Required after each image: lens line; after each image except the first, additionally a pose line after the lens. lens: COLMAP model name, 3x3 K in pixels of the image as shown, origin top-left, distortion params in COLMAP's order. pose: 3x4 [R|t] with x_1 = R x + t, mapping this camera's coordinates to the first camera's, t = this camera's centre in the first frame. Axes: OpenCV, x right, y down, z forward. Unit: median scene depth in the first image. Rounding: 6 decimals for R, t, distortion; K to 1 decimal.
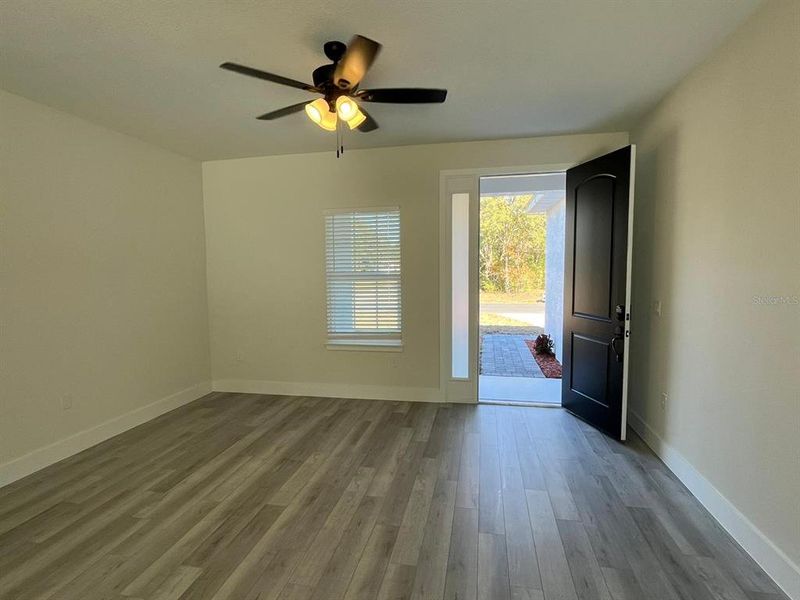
lens RADIAL K [[410.4, 0, 398.0], [0, 410.4, 302.0], [0, 0, 1]] dist [0.001568, 0.000024]
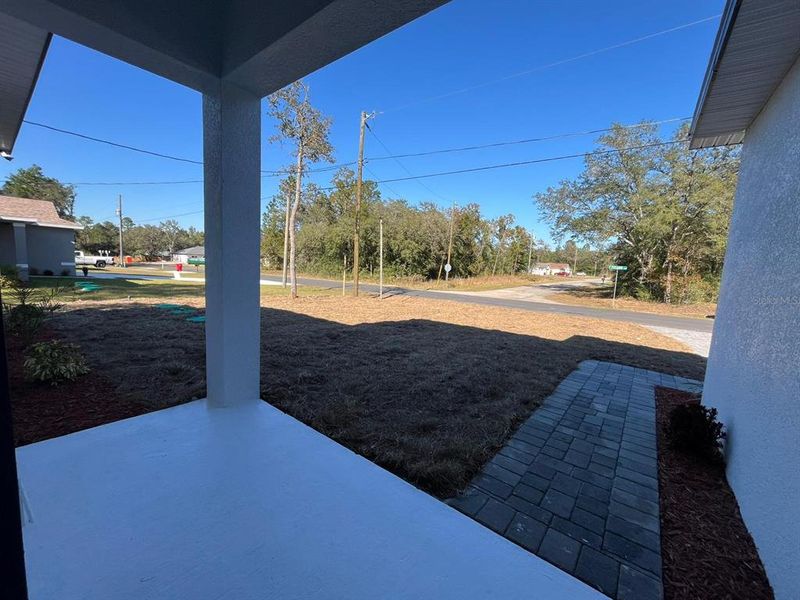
lens RADIAL K [[322.7, 0, 398.0], [0, 322.7, 302.4], [0, 0, 1]] dist [-0.001627, -0.000120]
pose [[0.896418, 0.108486, -0.429727, 0.042318], [-0.096557, 0.994094, 0.049544, -0.001802], [0.432563, -0.002920, 0.901599, 0.107474]]
